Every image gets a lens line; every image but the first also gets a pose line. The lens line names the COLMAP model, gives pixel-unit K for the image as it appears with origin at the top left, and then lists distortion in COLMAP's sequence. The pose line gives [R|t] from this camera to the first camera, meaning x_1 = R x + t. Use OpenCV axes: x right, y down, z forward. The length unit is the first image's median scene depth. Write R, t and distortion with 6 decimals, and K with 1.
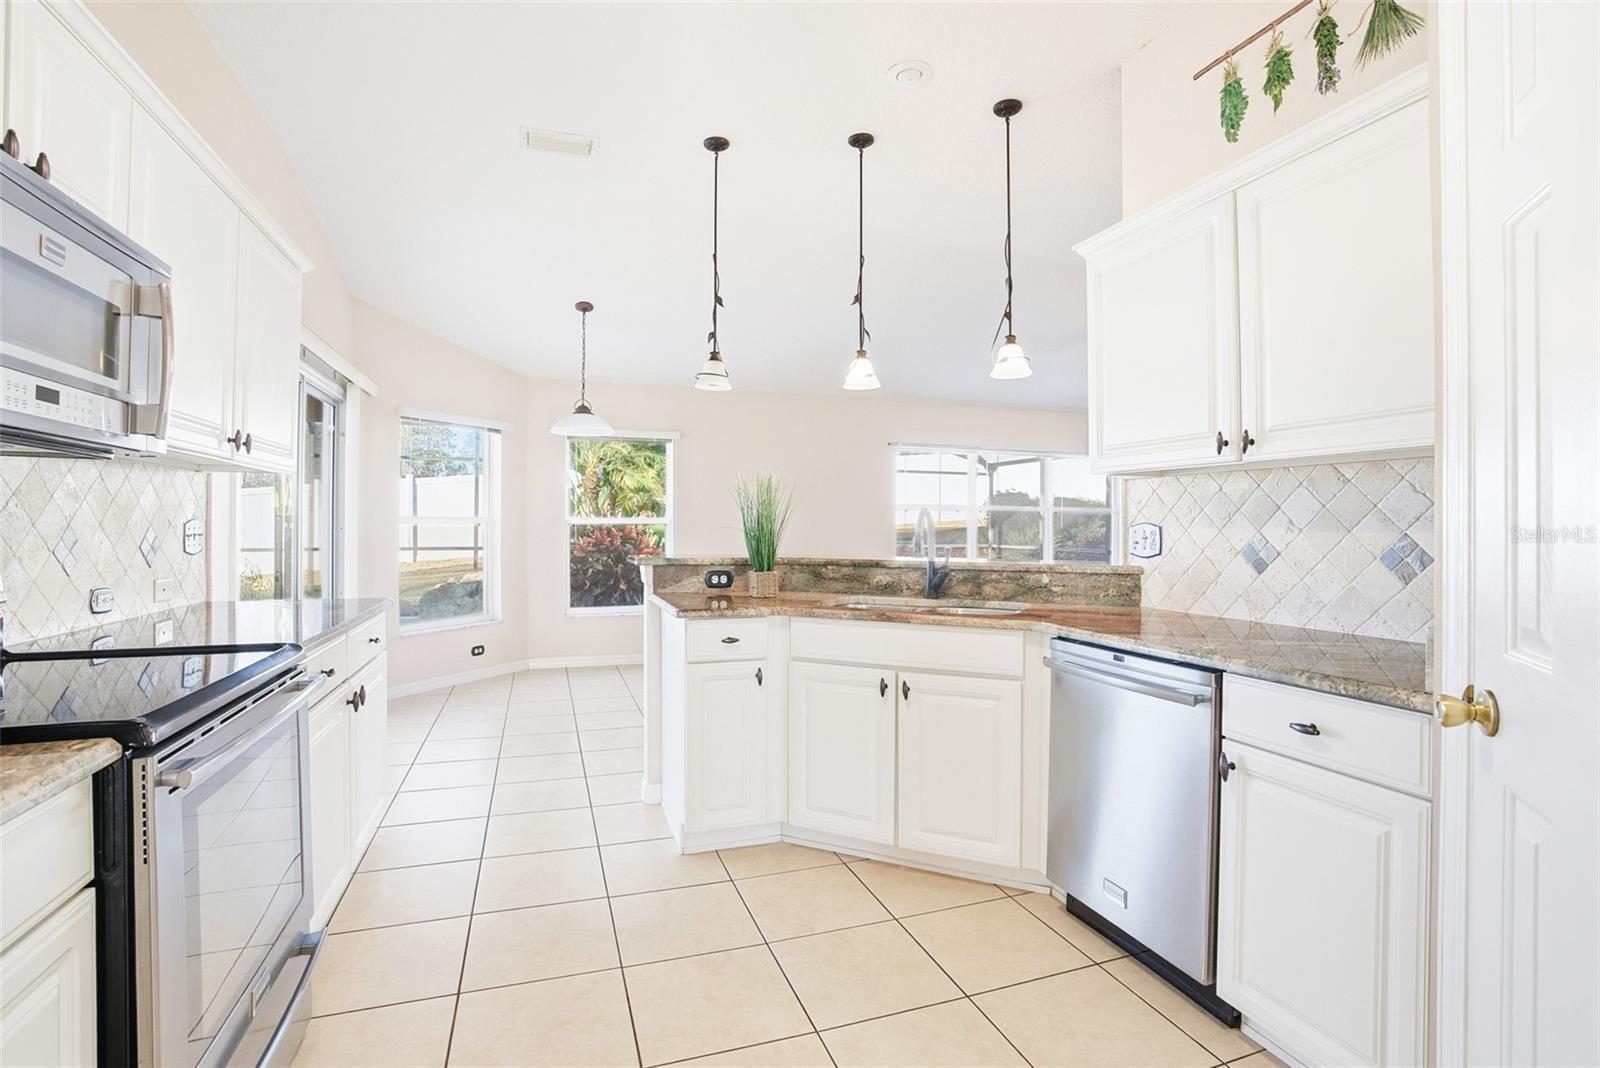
lens RADIAL K [[747.1, 0, 799.5], [0, 747.1, 524.3], [0, 0, 1]] dist [-0.055343, 0.013808]
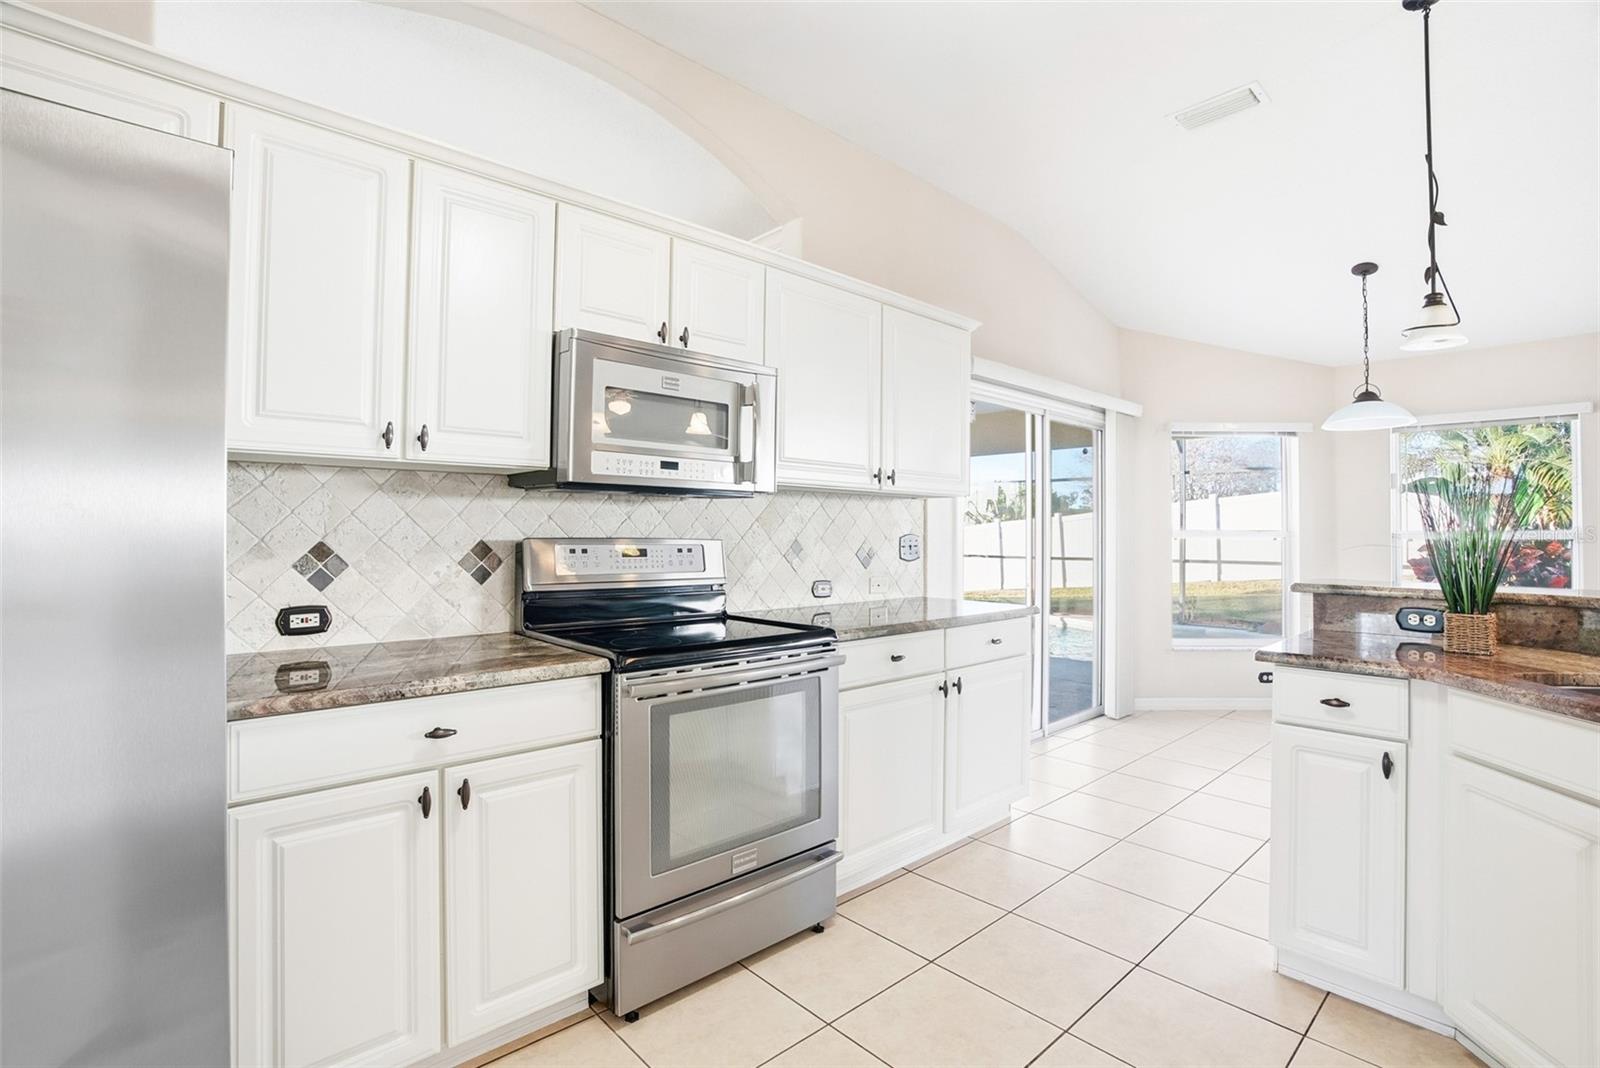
lens RADIAL K [[747.1, 0, 806.6], [0, 747.1, 521.5], [0, 0, 1]] dist [-0.055343, 0.013808]
pose [[0.407993, -0.016733, -0.912832, 0.297946], [-0.003254, 0.999799, -0.019781, -0.002819], [0.912979, 0.011041, 0.407857, 0.220990]]
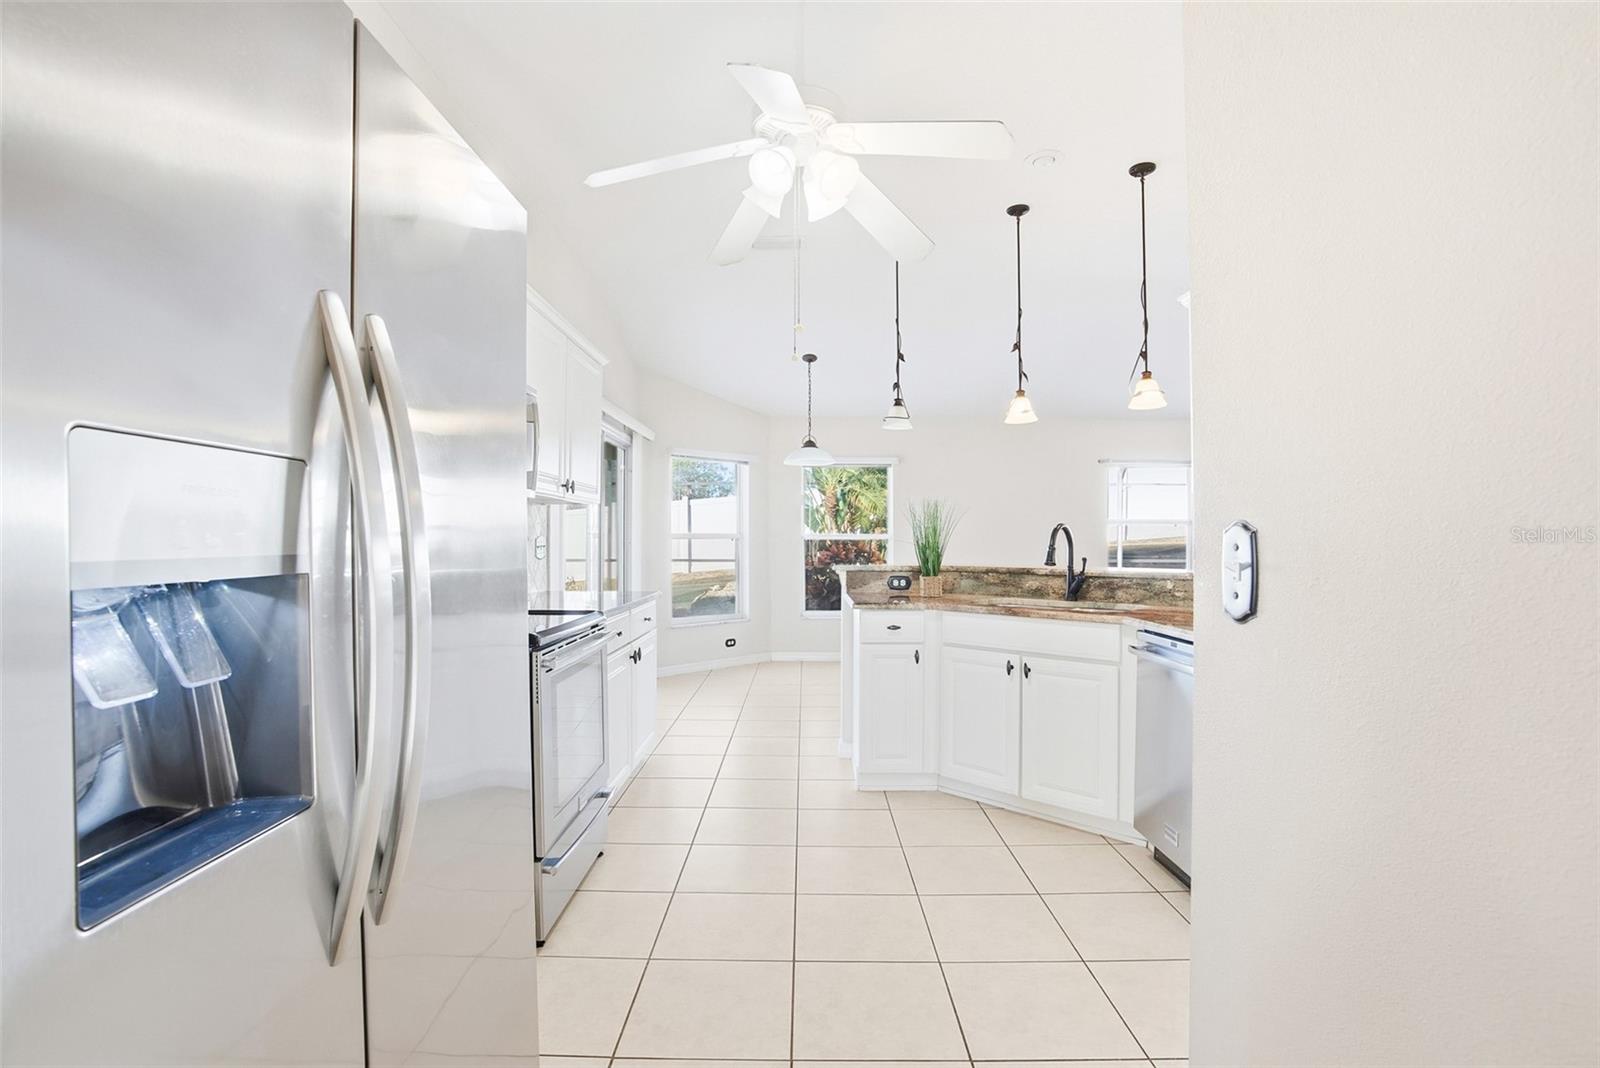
lens RADIAL K [[747.1, 0, 811.3], [0, 747.1, 540.3], [0, 0, 1]] dist [-0.055343, 0.013808]
pose [[0.947743, -0.002713, -0.319024, 0.164219], [0.002925, 0.999996, 0.000185, 0.002372], [0.319022, -0.001109, 0.947747, -0.244706]]
